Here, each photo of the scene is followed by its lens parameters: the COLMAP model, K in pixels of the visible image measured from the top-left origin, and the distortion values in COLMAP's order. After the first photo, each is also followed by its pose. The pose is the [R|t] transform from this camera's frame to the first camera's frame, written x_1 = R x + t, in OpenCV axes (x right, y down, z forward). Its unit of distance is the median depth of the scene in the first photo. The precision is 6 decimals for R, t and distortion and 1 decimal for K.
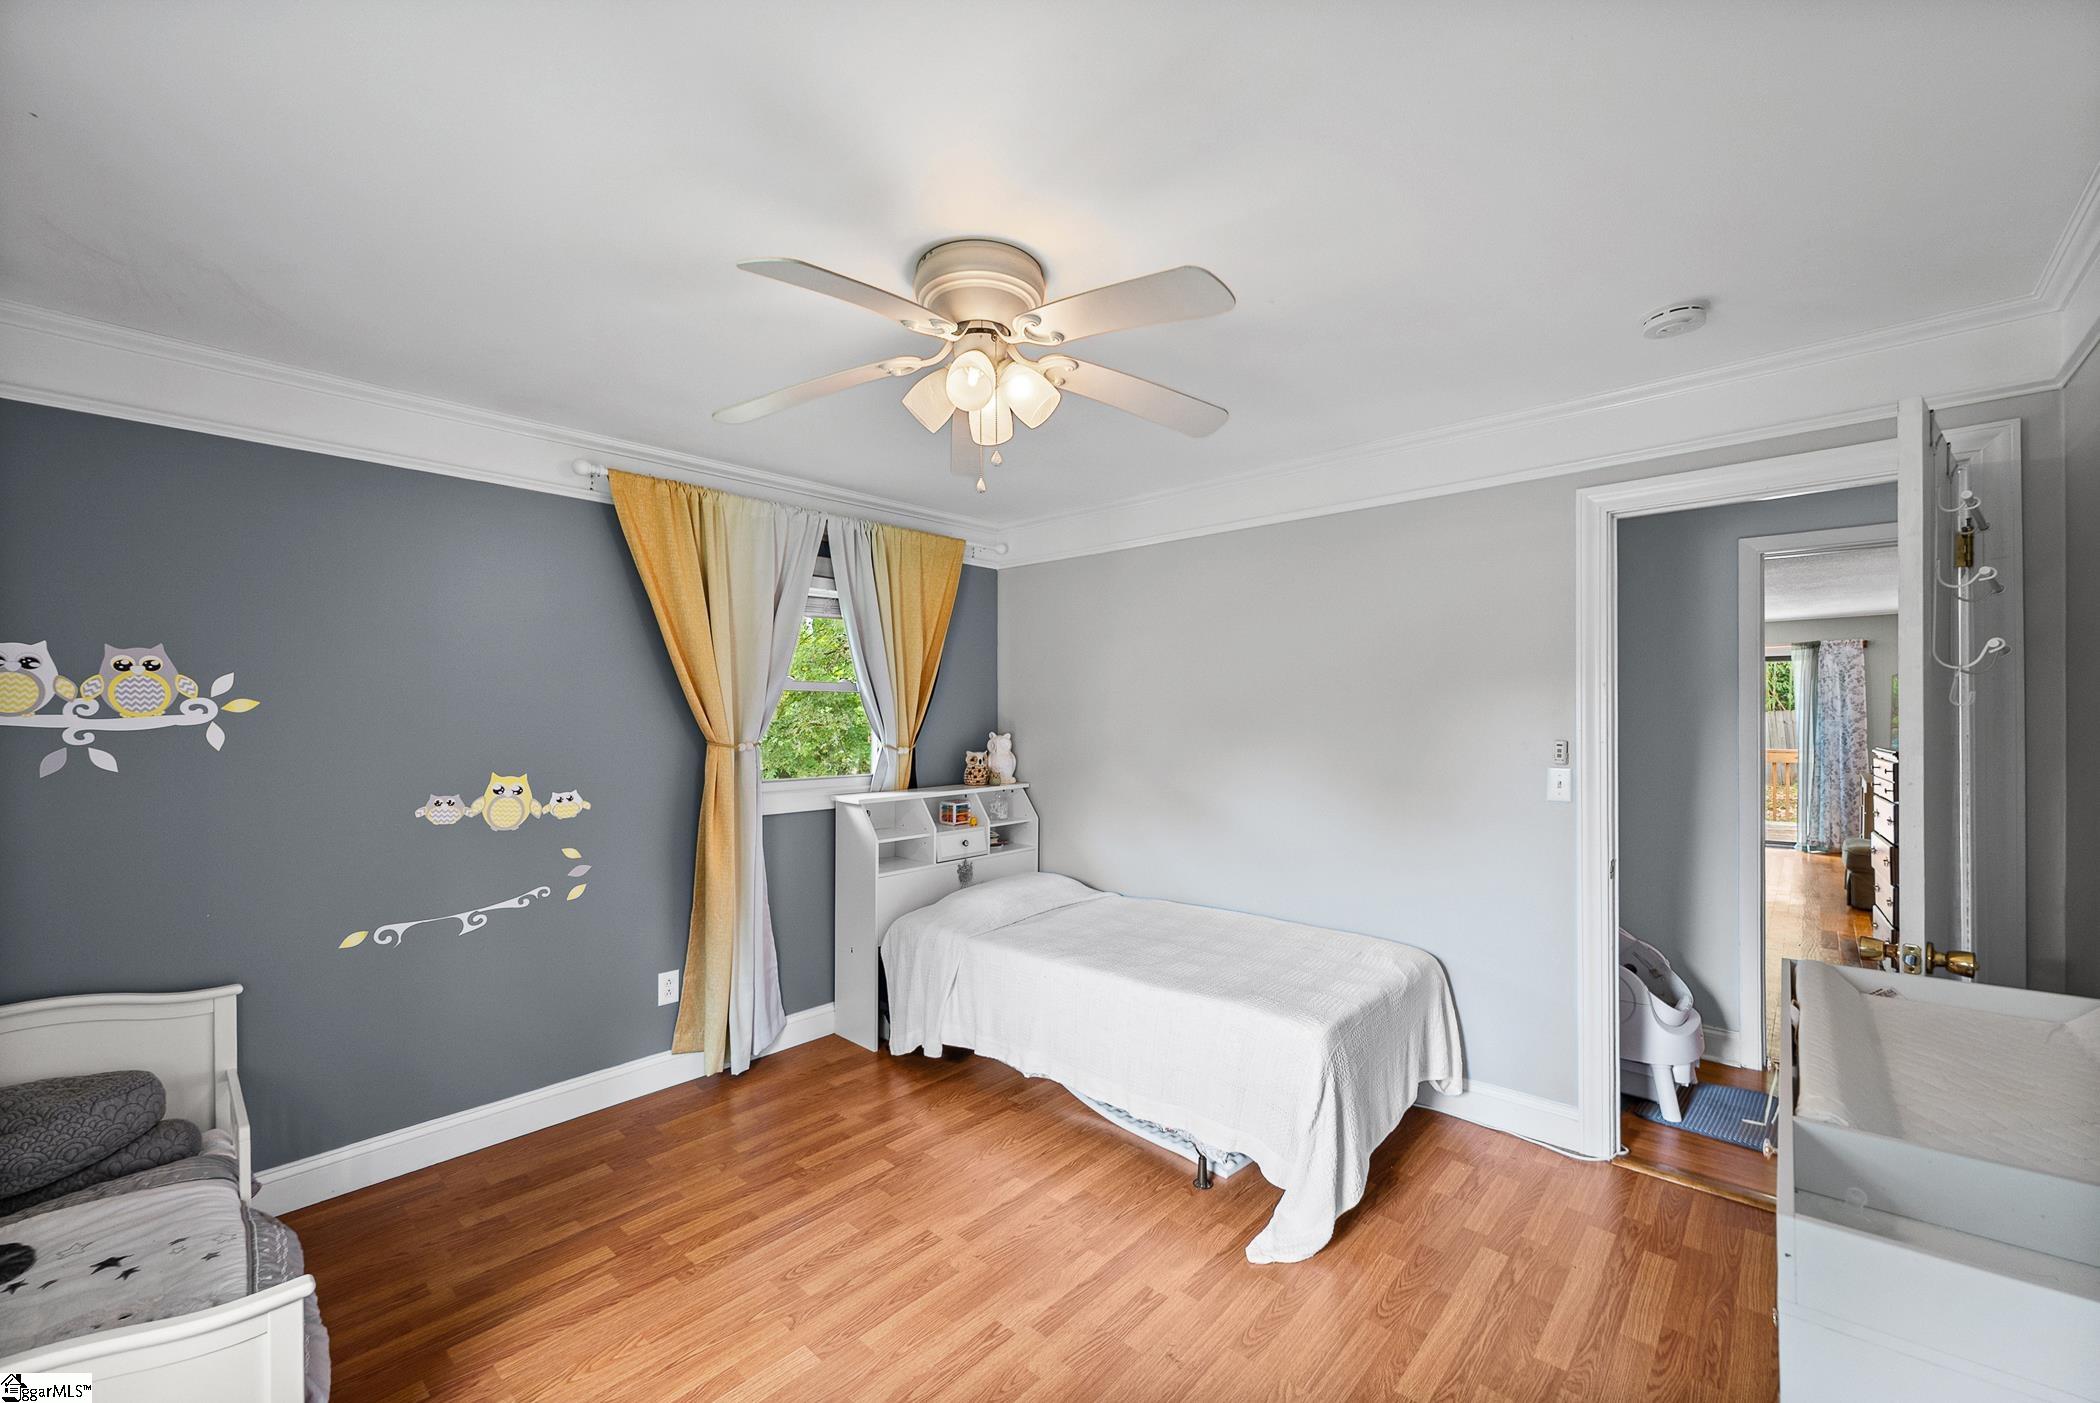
lens RADIAL K [[853.2, 0, 1036.6], [0, 853.2, 718.9], [0, 0, 1]] dist [-0.000765, -0.000003]
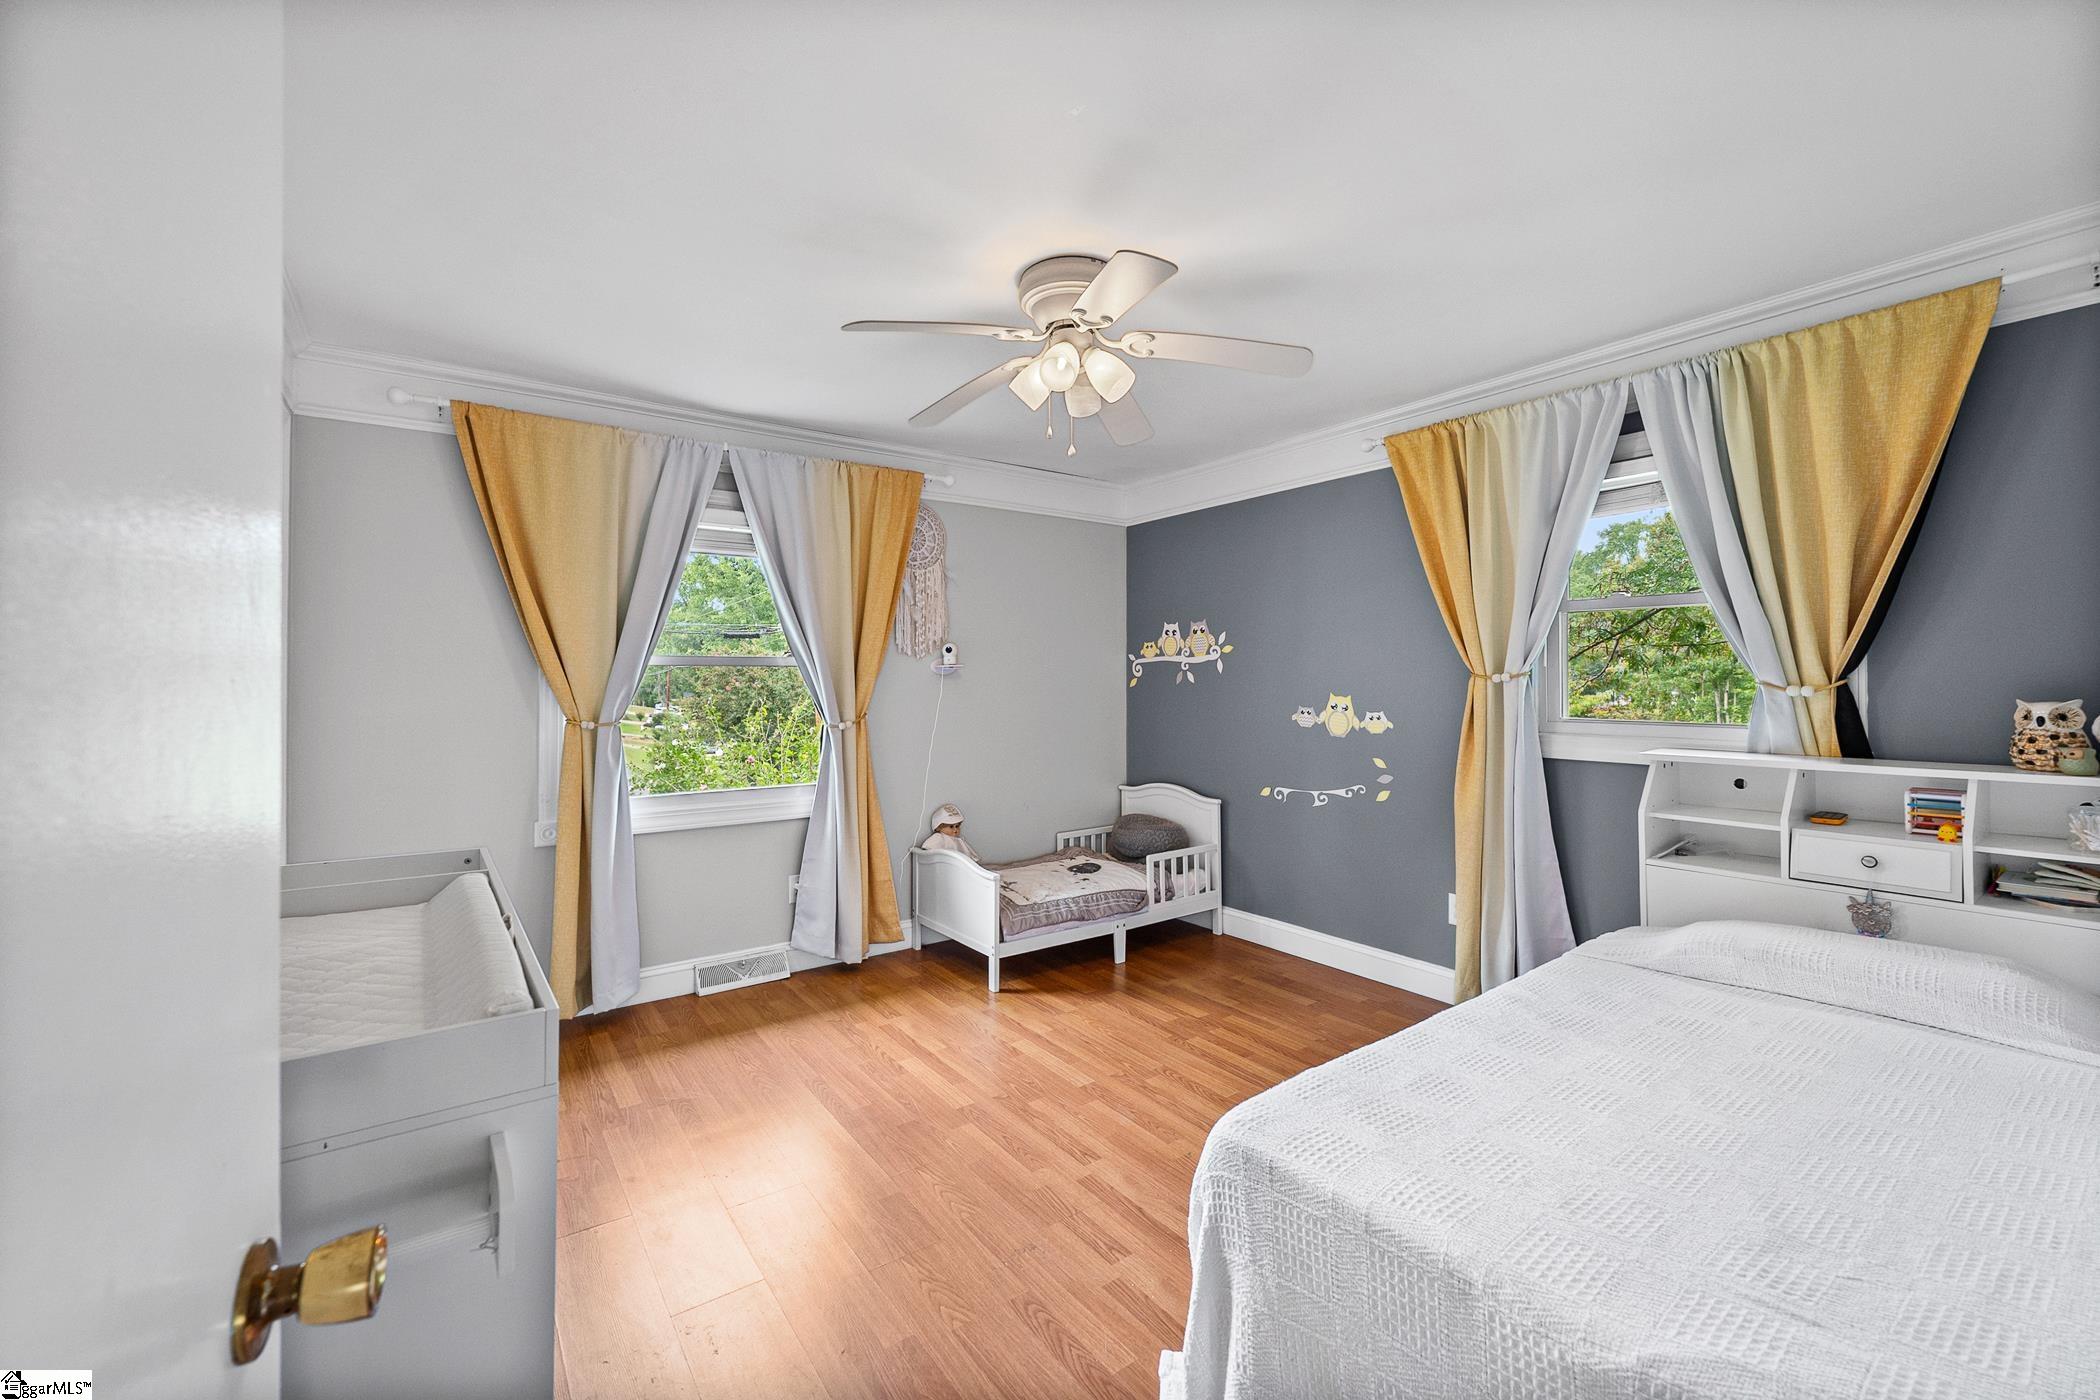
lens RADIAL K [[853.2, 0, 1037.3], [0, 853.2, 678.1], [0, 0, 1]] dist [-0.000765, -0.000003]
pose [[-0.213529, 0.001516, -0.976935, 0.810453], [0.000764, 0.999999, 0.001384, 0.037604], [0.976936, -0.000451, -0.213530, 0.853012]]
